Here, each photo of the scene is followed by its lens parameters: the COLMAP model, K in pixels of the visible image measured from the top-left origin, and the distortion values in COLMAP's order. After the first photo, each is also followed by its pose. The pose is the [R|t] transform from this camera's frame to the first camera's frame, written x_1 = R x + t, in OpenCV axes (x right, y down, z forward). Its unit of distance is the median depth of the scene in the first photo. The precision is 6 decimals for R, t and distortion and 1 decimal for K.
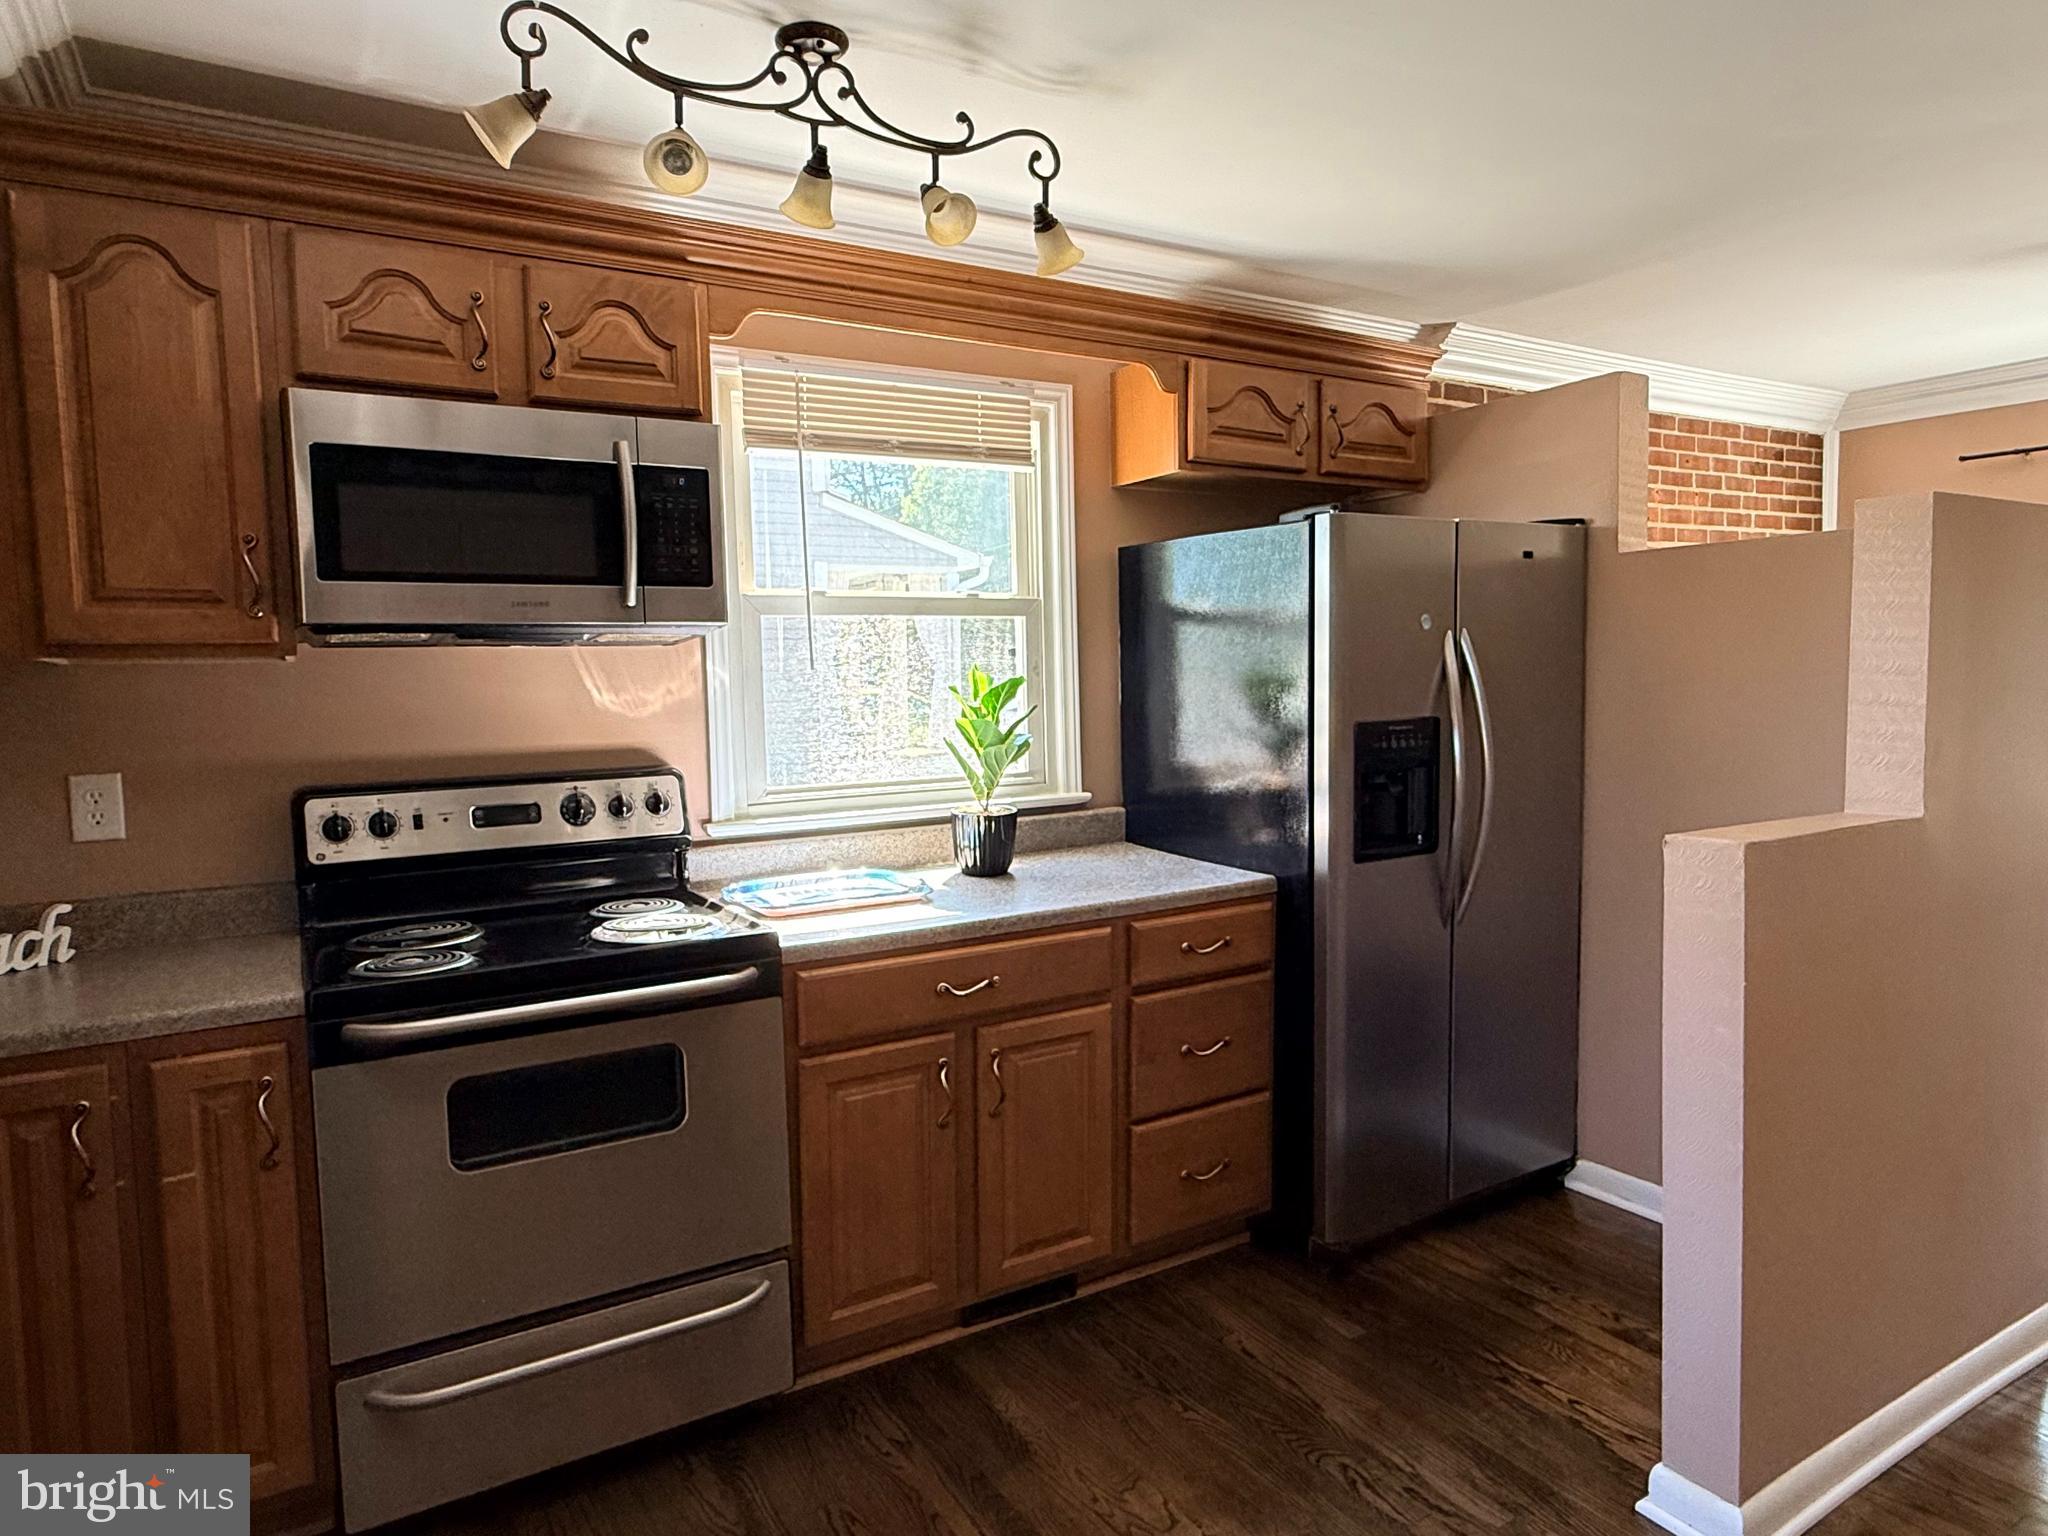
lens RADIAL K [[1247.5, 0, 1030.9], [0, 1247.5, 773.6], [0, 0, 1]] dist [0.000318, 0.001318]
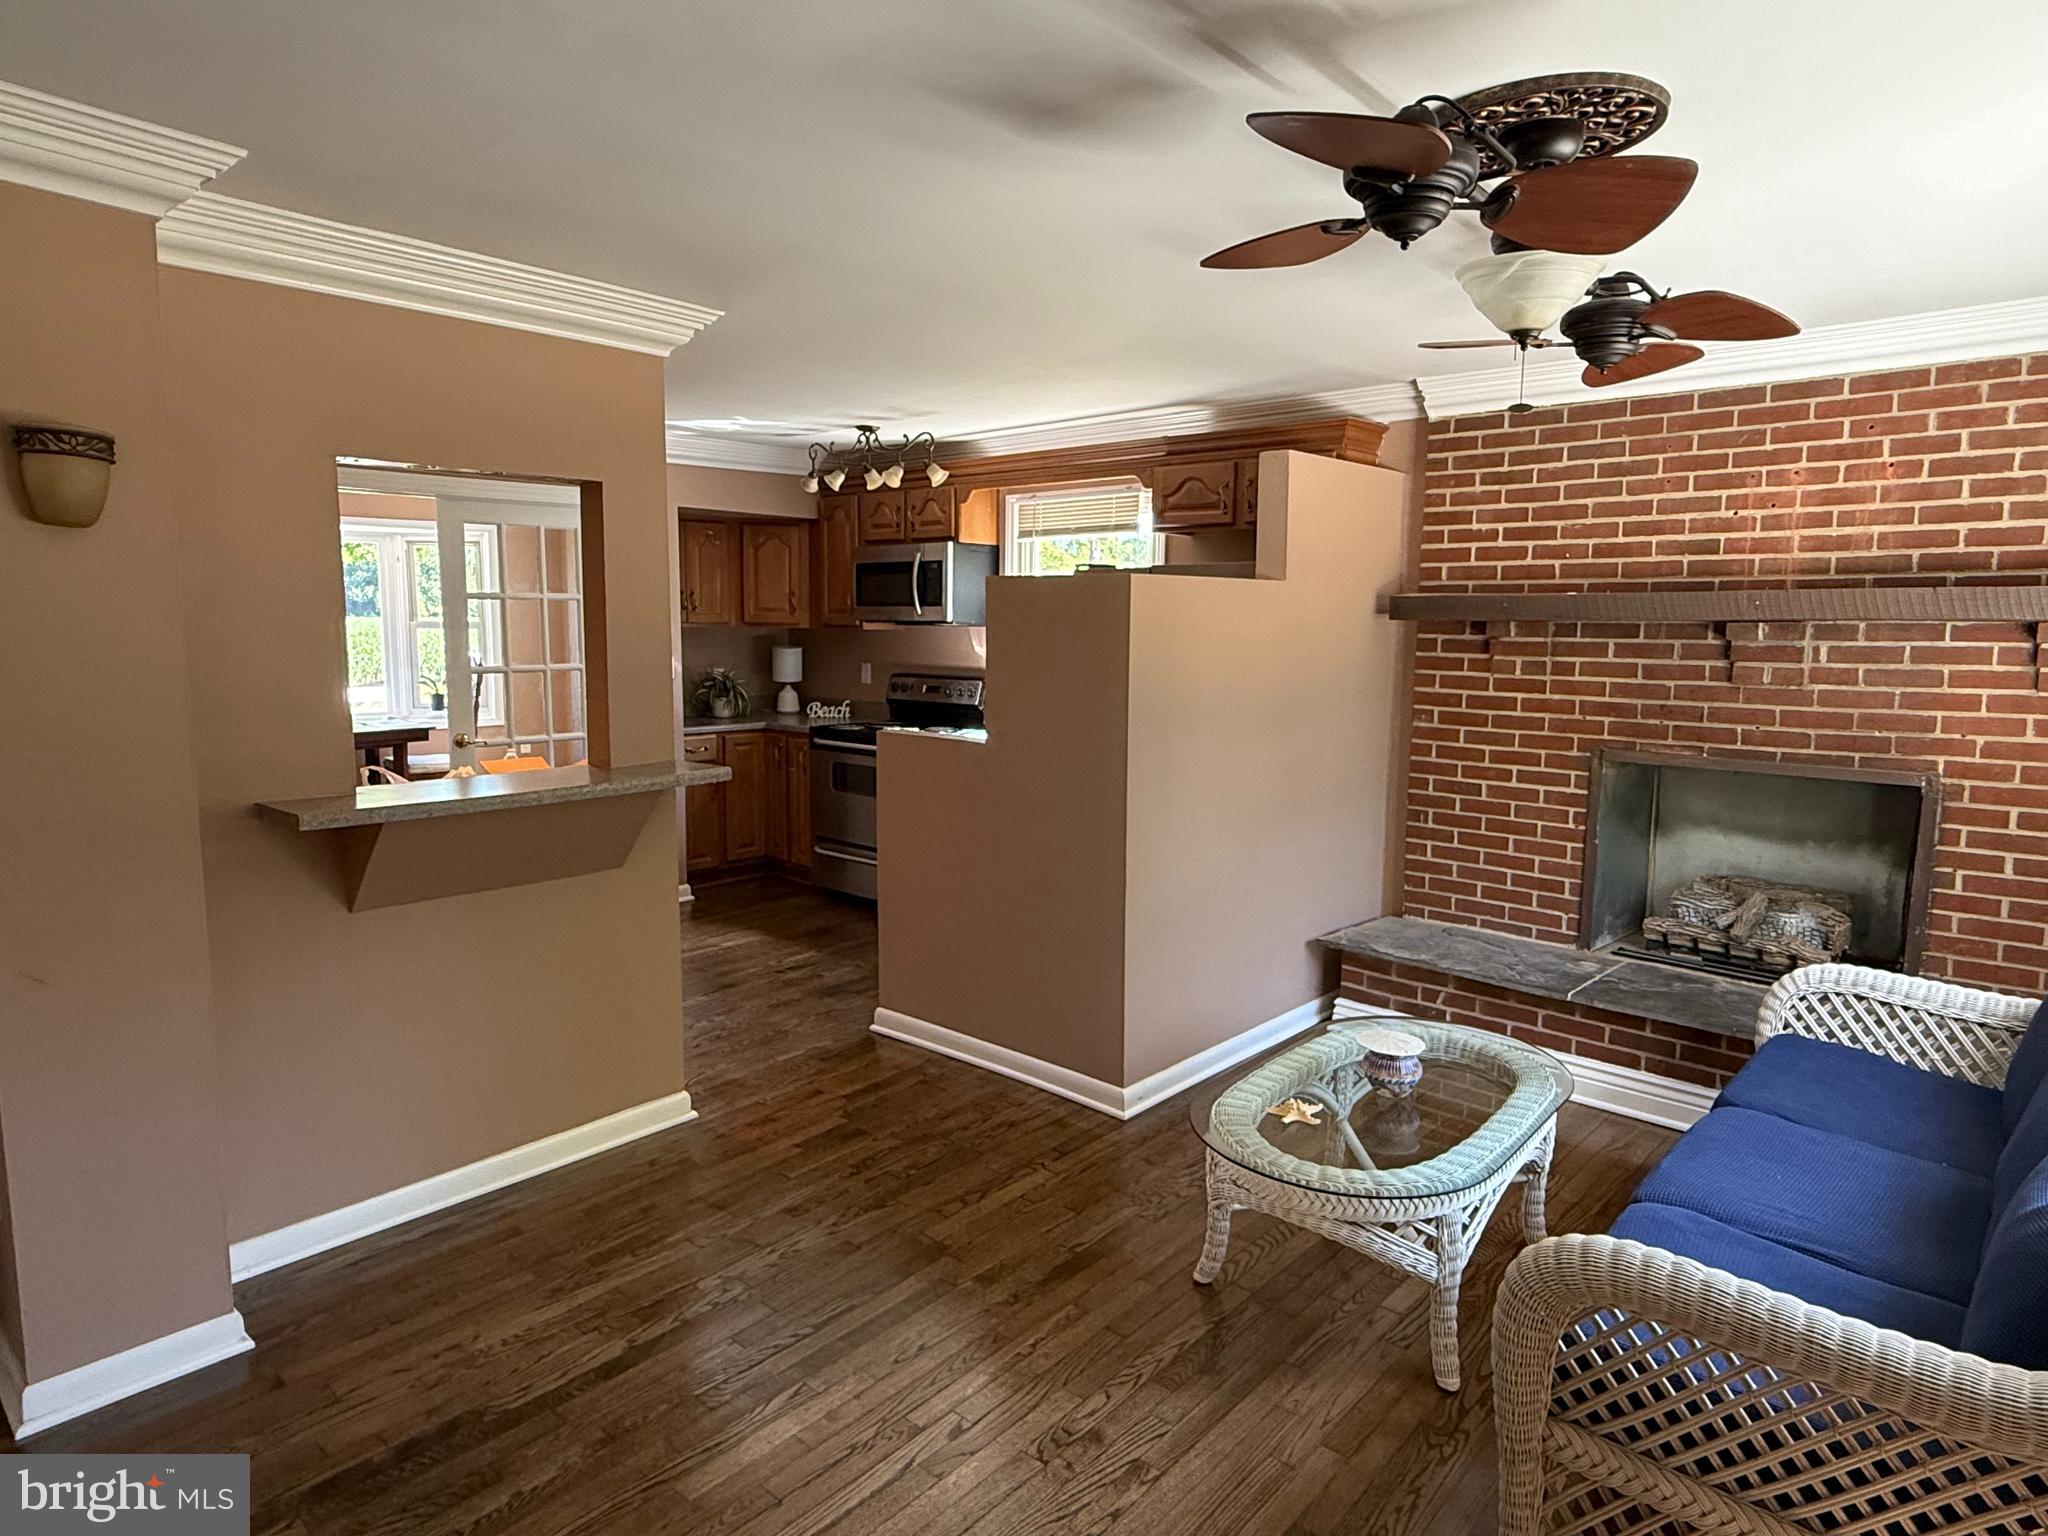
lens RADIAL K [[1178.1, 0, 1021.1], [0, 1178.1, 759.0], [0, 0, 1]] dist [-0.002707, -0.000305]
pose [[0.284747, 0.139038, -0.948466, 1.108495], [-0.089582, 0.988955, 0.118079, -0.073001], [0.954408, 0.051343, 0.294058, 0.240752]]
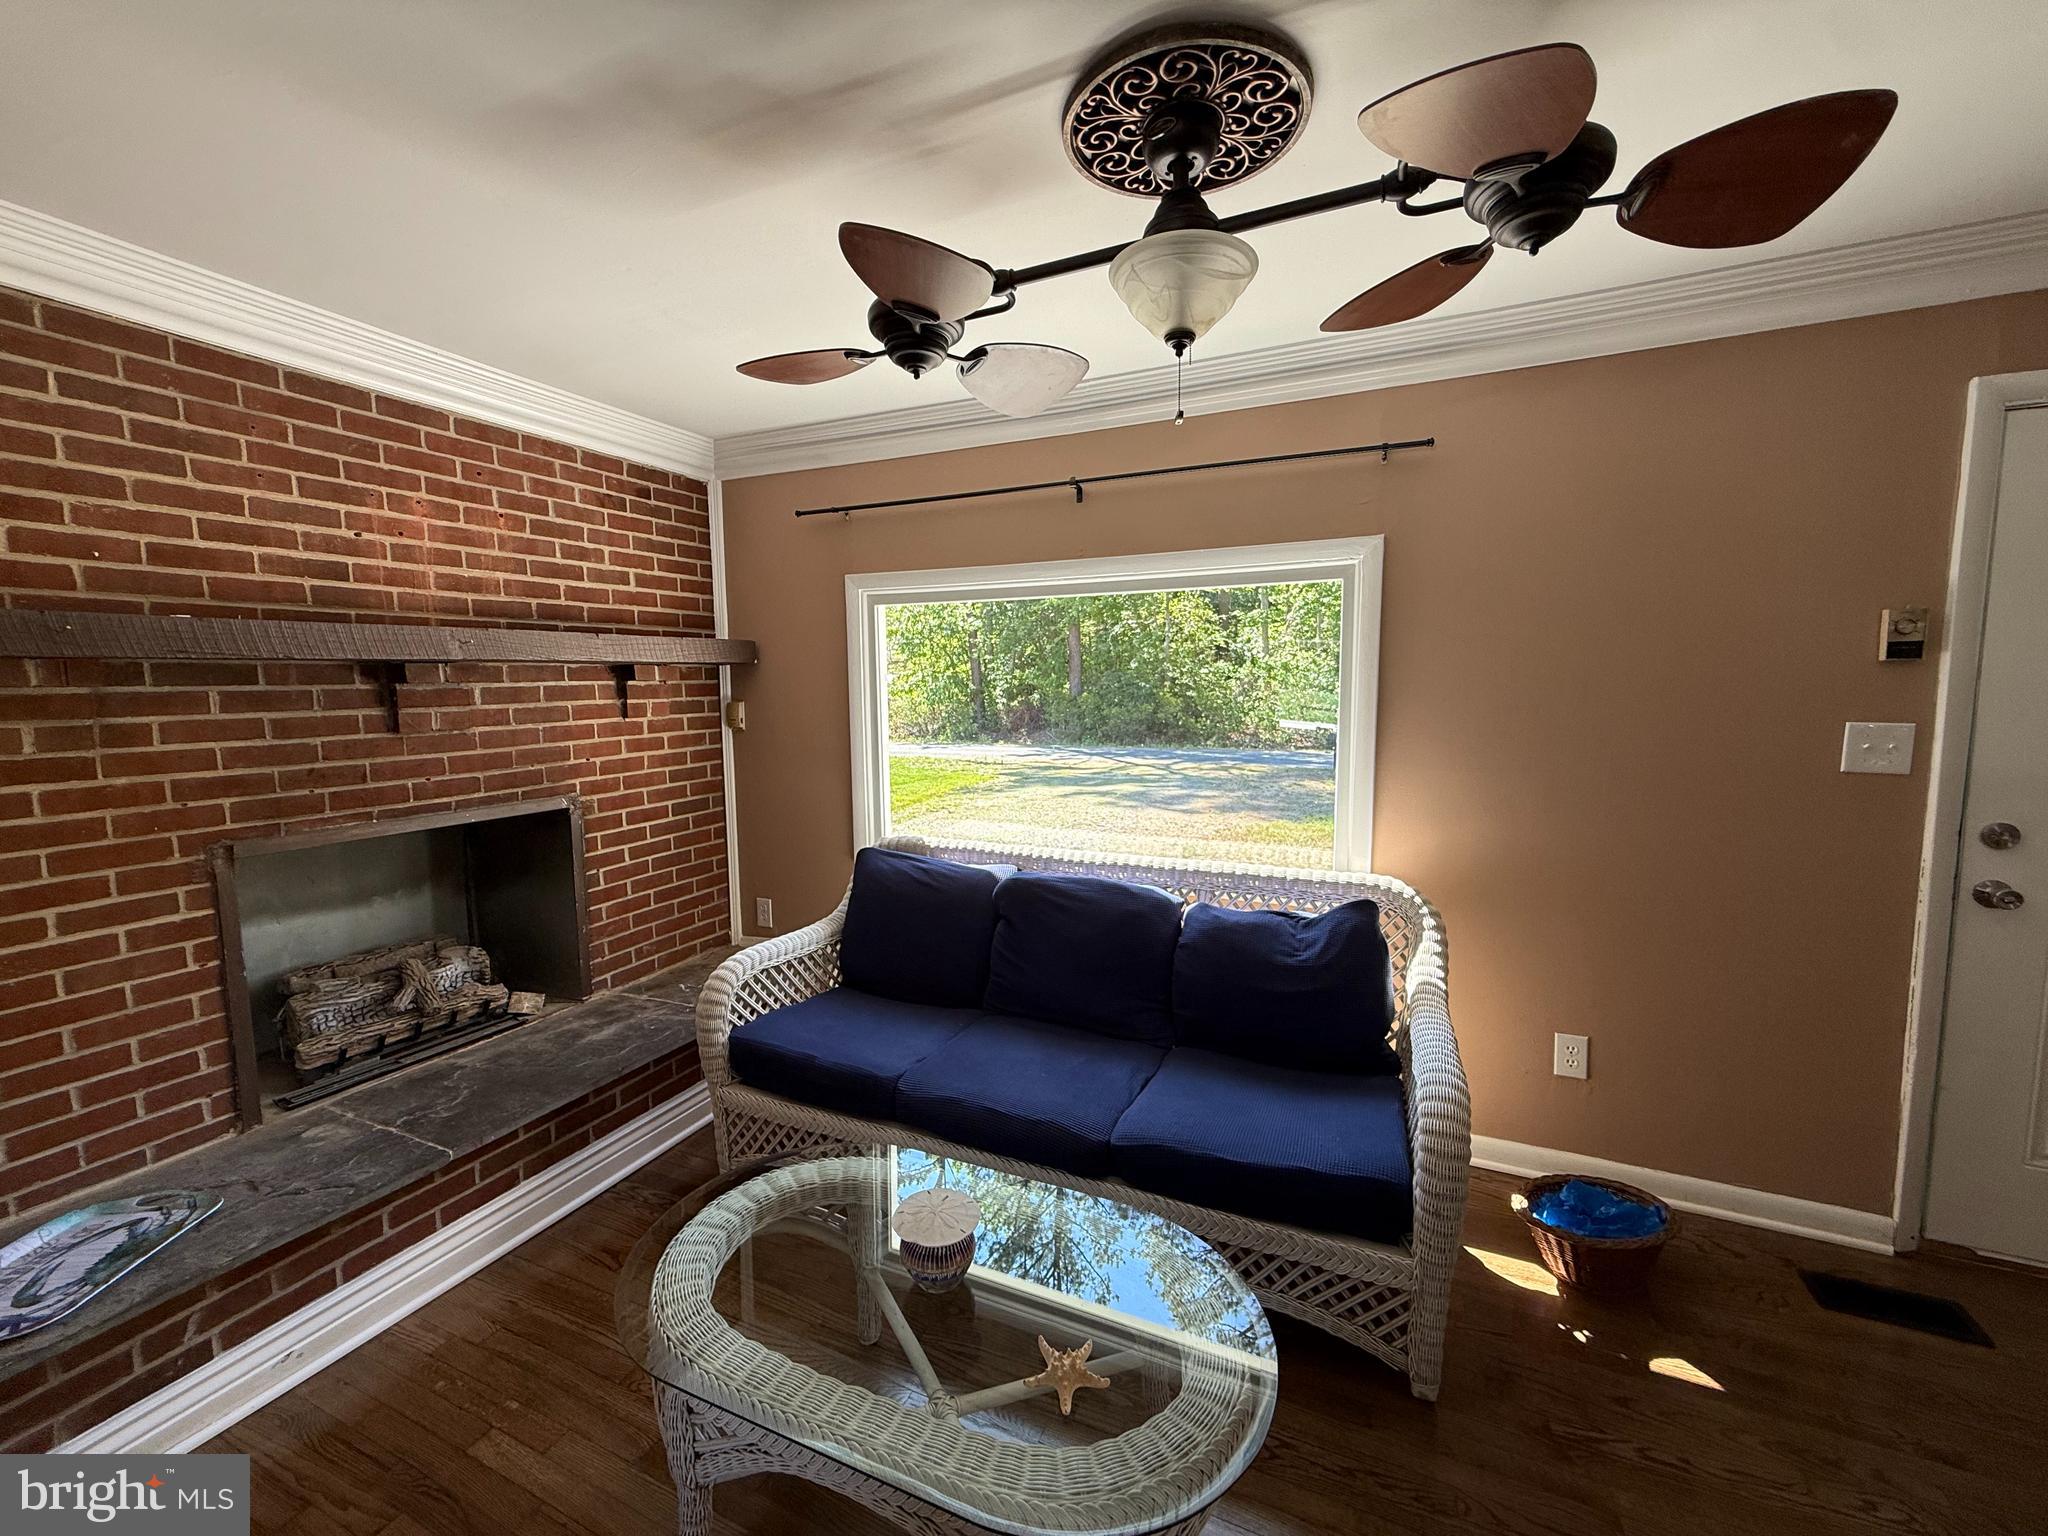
lens RADIAL K [[815.1, 0, 1022.8], [0, 815.1, 765.2], [0, 0, 1]] dist [-0.000929, 0.000211]
pose [[0.829871, -0.042945, 0.556300, 0.504567], [0.036011, 0.999077, 0.023406, -0.051425], [-0.556792, 0.000608, 0.830652, 0.329167]]
